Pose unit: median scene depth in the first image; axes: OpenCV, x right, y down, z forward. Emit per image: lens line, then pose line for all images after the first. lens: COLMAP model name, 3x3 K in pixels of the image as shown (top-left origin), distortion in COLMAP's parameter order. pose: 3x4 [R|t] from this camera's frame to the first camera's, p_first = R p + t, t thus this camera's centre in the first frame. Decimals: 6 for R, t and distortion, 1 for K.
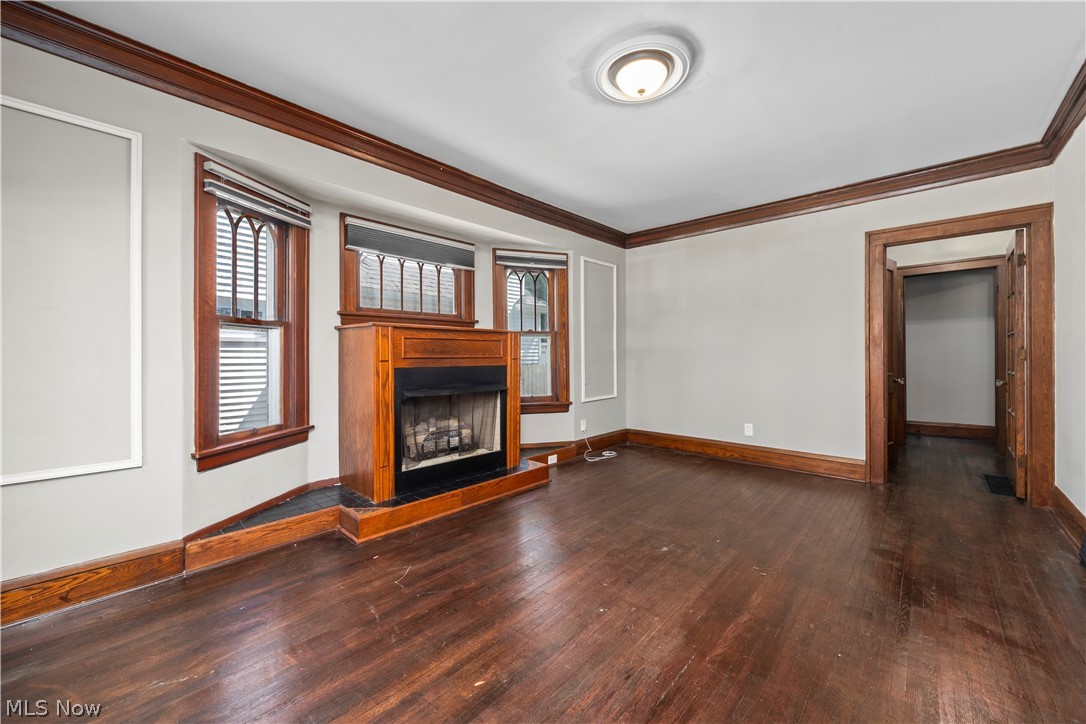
lens RADIAL K [[419.1, 0, 543.0], [0, 419.1, 362.0], [0, 0, 1]] dist [-0.000387, 0.000018]
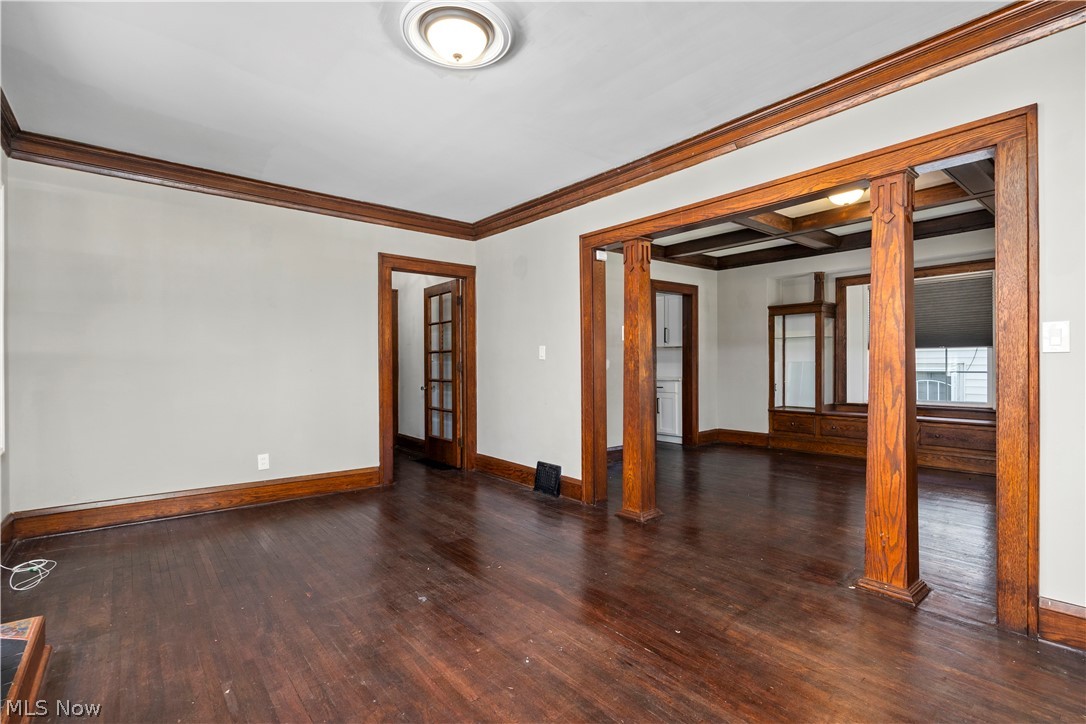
lens RADIAL K [[504.8, 0, 540.6], [0, 504.8, 368.3], [0, 0, 1]] dist [-0.002682, -0.000544]
pose [[0.143679, -0.000974, 0.989624, -0.602588], [0.016197, 0.999868, -0.001368, -0.006937], [-0.989492, 0.016225, 0.143676, 0.553656]]
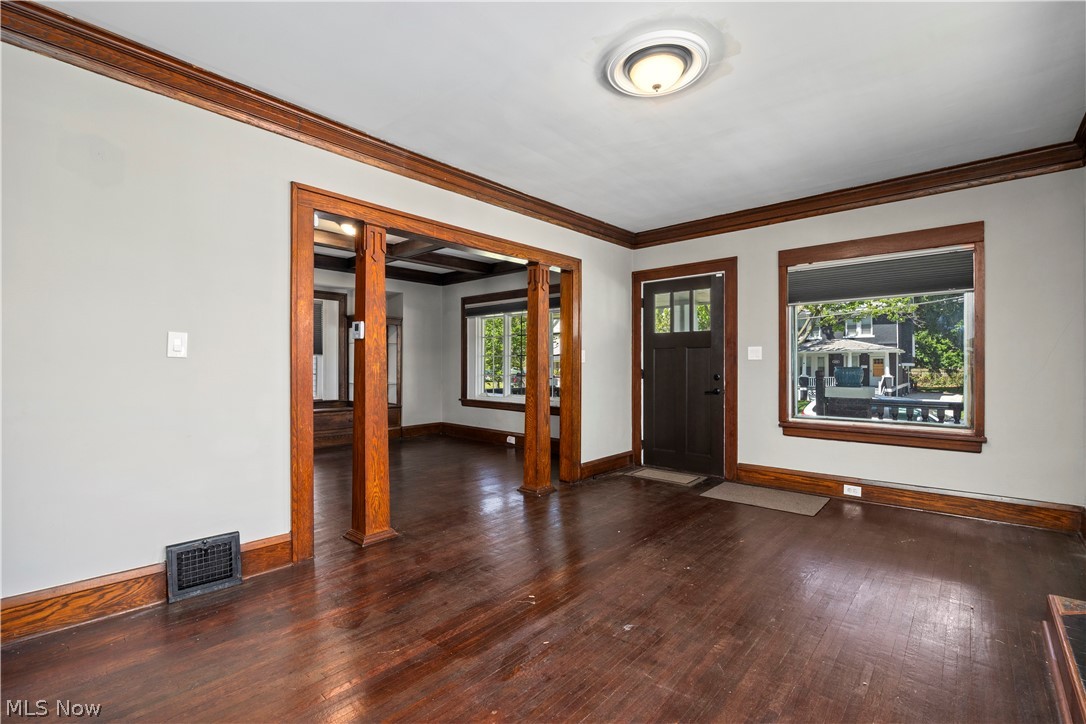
lens RADIAL K [[478.6, 0, 544.1], [0, 478.6, 369.9], [0, 0, 1]] dist [-0.022687, 0.000105]
pose [[-0.999915, 0.006337, -0.011376, 0.401291], [0.006130, 0.999816, 0.018188, -0.025753], [0.011489, 0.018117, -0.999770, 1.650981]]
